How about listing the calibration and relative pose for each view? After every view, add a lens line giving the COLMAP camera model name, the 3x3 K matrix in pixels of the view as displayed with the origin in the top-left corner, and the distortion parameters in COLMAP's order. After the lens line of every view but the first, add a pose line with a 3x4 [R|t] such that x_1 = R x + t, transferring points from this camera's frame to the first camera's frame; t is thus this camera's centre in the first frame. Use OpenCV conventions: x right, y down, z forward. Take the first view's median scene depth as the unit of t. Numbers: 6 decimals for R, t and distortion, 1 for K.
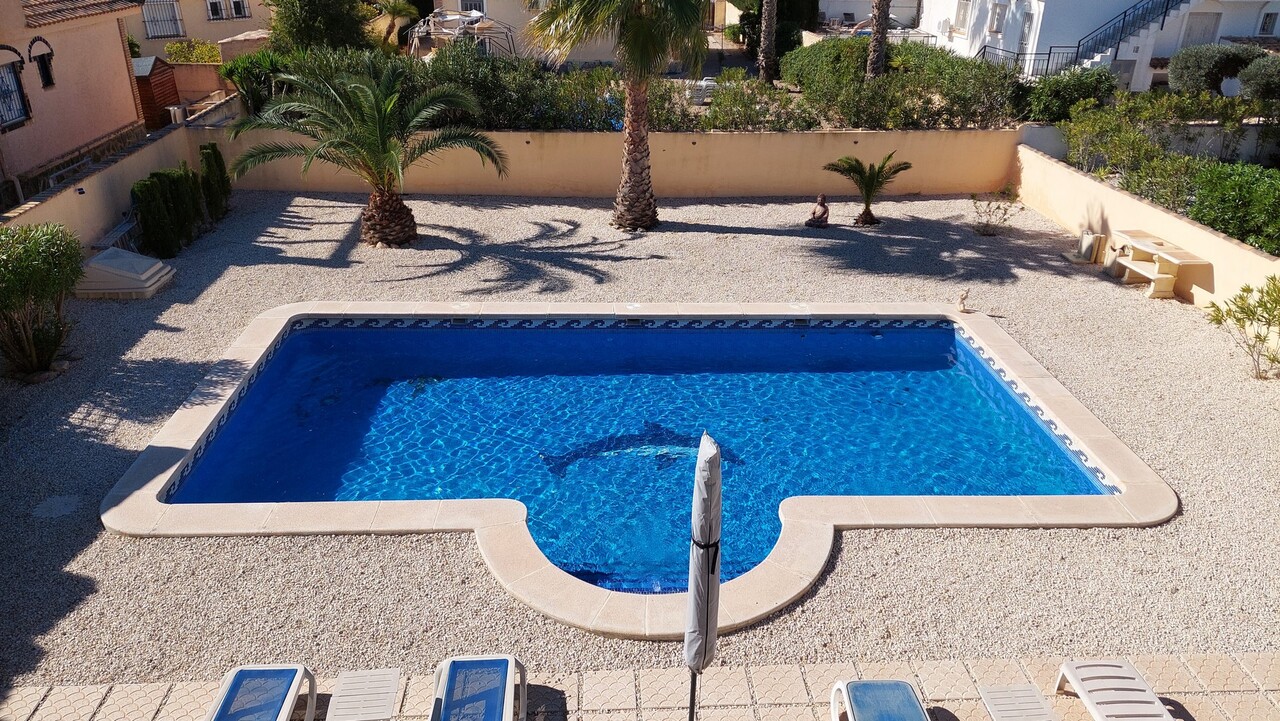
lens RADIAL K [[901.8, 0, 648.4], [0, 901.8, 359.7], [0, 0, 1]] dist [0.085060, -0.124694]
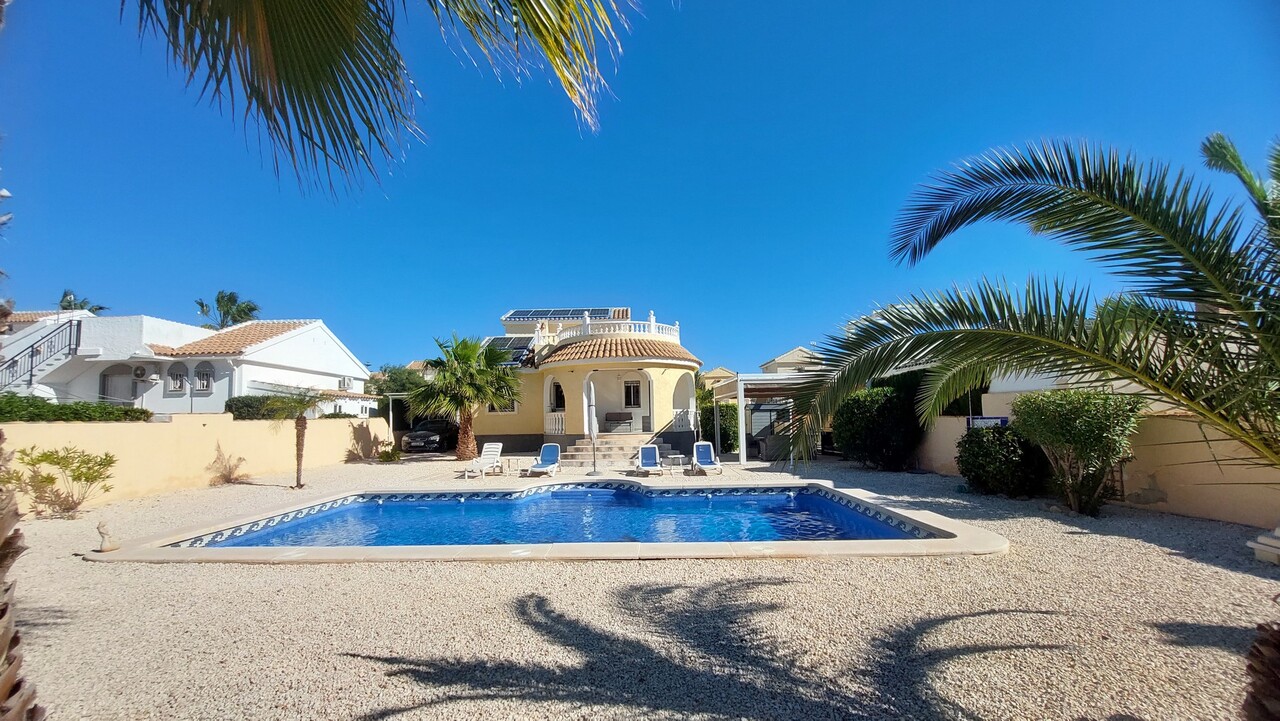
lens RADIAL K [[509.4, 0, 634.6], [0, 509.4, 383.5], [0, 0, 1]] dist [-0.019042, -0.000223]
pose [[-0.996956, 0.012884, 0.076896, -0.125410], [0.040345, 0.929192, 0.367388, -0.301414], [-0.066717, 0.369372, -0.926884, 1.221441]]
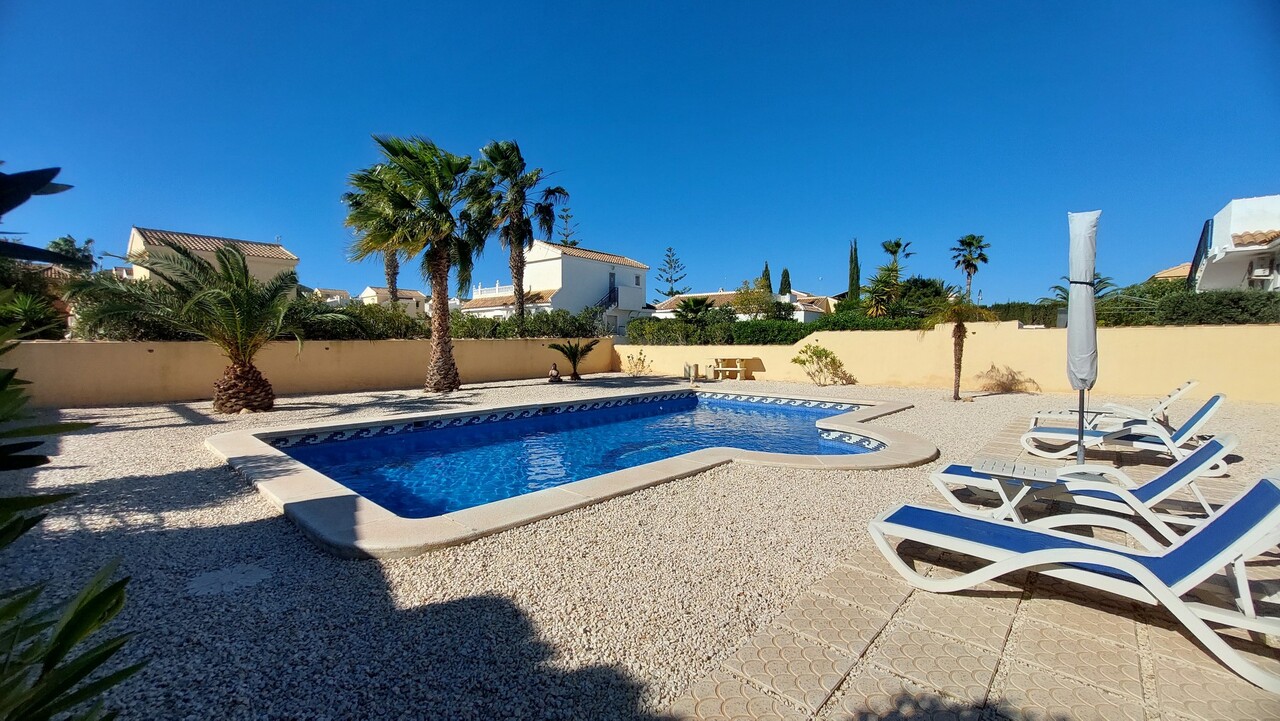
lens RADIAL K [[507.2, 0, 623.3], [0, 507.2, 389.3], [0, 0, 1]] dist [-0.017814, -0.000272]
pose [[0.730321, -0.078199, 0.678613, -0.405893], [0.302105, 0.927968, -0.218191, 0.117544], [-0.612669, 0.364362, 0.701339, 0.358972]]
